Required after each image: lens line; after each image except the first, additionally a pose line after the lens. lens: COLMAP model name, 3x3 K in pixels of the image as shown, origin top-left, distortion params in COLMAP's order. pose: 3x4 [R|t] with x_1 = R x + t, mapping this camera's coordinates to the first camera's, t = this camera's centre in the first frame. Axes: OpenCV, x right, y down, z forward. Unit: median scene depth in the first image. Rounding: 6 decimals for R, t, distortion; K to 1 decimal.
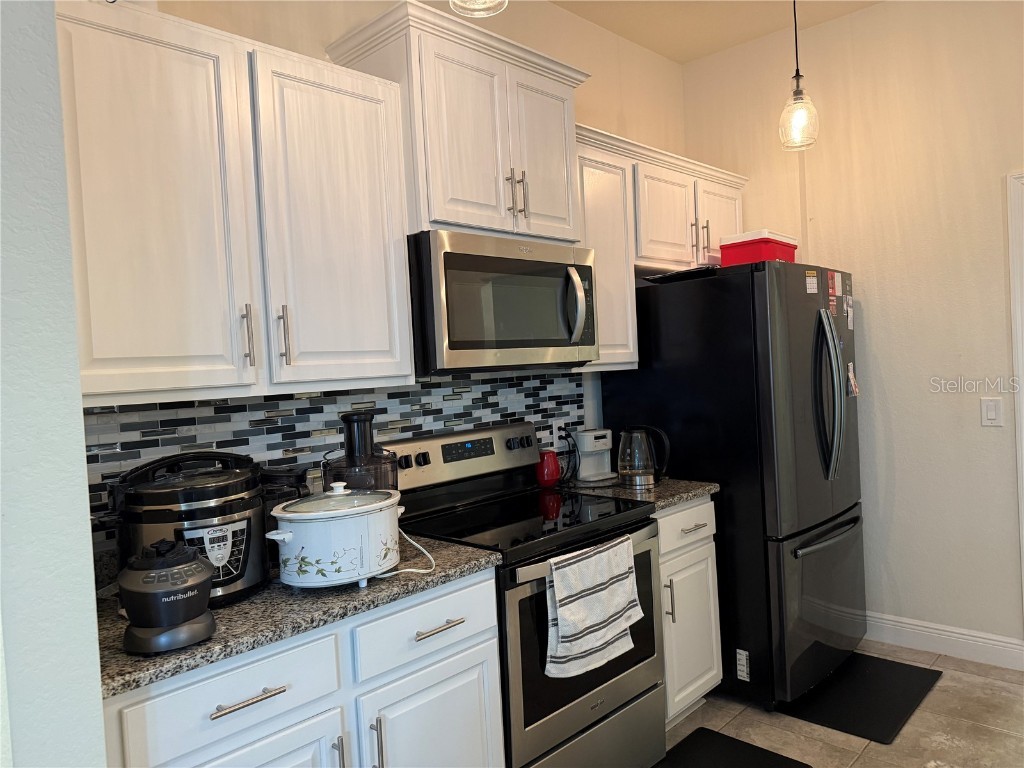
lens RADIAL K [[717.2, 0, 515.1], [0, 717.2, 381.6], [0, 0, 1]] dist [0.025779, -0.025496]
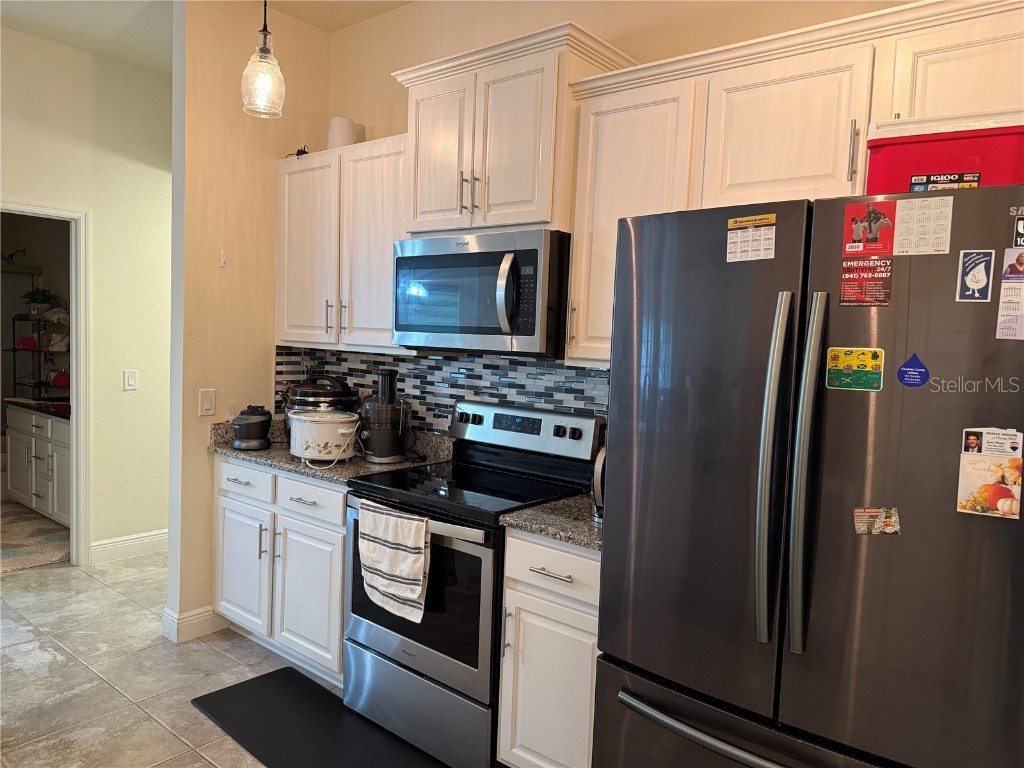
lens RADIAL K [[717.2, 0, 515.2], [0, 717.2, 385.4], [0, 0, 1]] dist [0.025779, -0.025496]
pose [[0.080325, 0.124789, -0.988926, 1.060866], [-0.068204, 0.990495, 0.119447, -0.099477], [0.994433, 0.057854, 0.088072, 0.931781]]
